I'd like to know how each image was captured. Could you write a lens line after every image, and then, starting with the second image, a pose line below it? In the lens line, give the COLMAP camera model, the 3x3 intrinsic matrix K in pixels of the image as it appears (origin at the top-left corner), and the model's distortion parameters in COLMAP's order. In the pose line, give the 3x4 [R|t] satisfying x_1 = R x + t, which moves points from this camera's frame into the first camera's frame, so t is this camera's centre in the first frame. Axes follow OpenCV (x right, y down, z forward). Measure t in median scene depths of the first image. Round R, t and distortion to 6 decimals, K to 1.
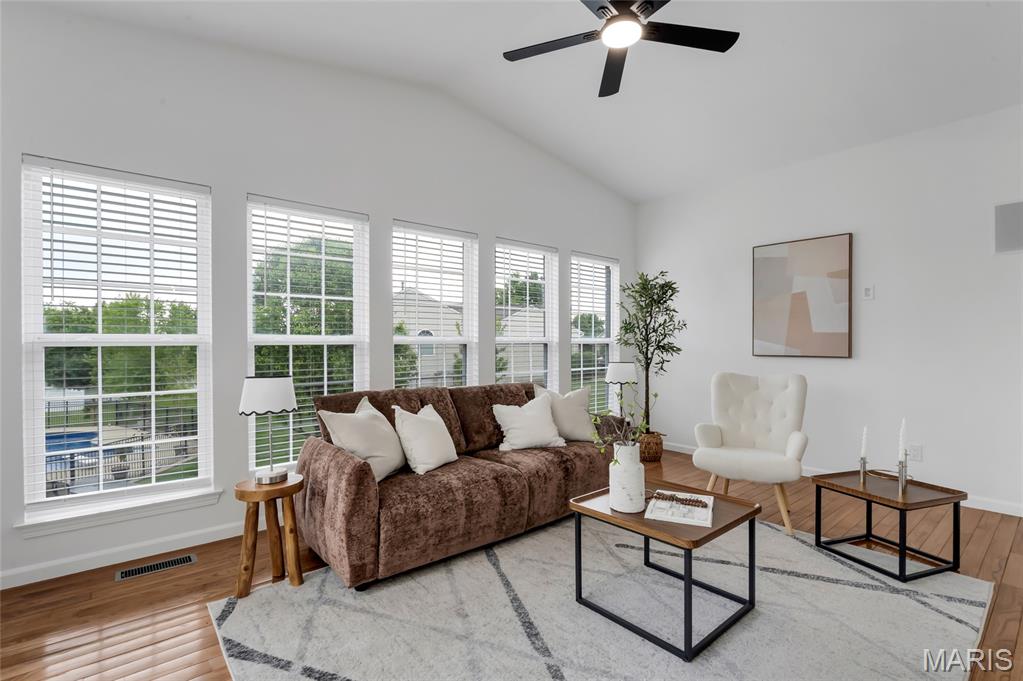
lens RADIAL K [[479.8, 0, 511.0], [0, 479.8, 351.0], [0, 0, 1]] dist [0.000489, 0.000143]
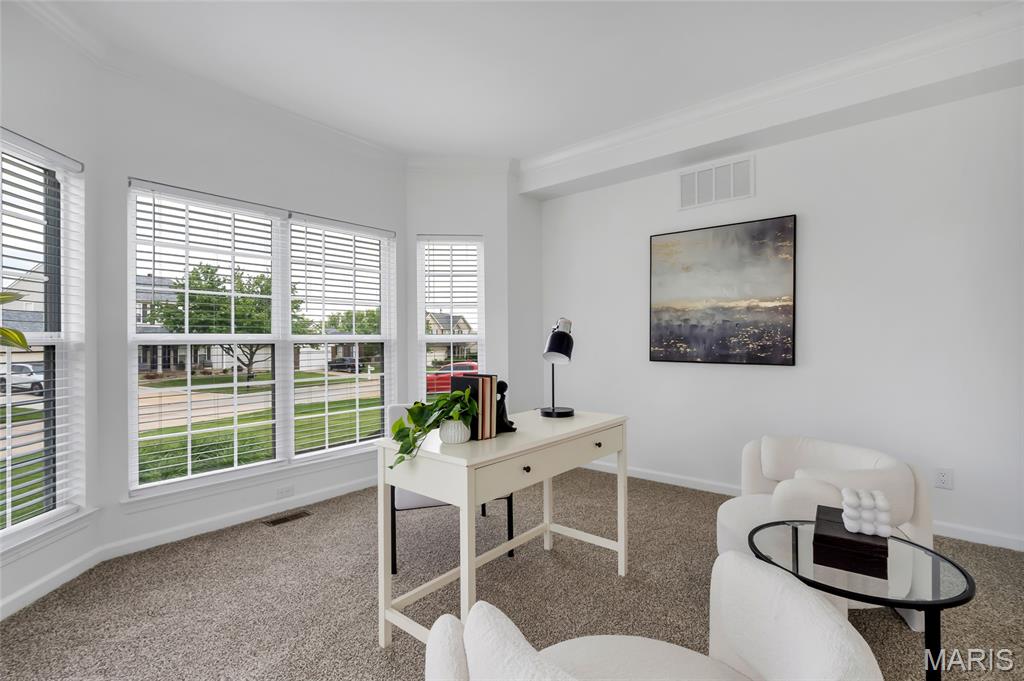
lens RADIAL K [[470.1, 0, 512.0], [0, 470.1, 340.5], [0, 0, 1]] dist [0.001980, 0.000589]
pose [[0.984448, -0.003791, 0.175634, -0.287258], [0.006957, 0.999824, -0.017416, 0.006046], [-0.175537, 0.018368, 0.984302, -0.248015]]
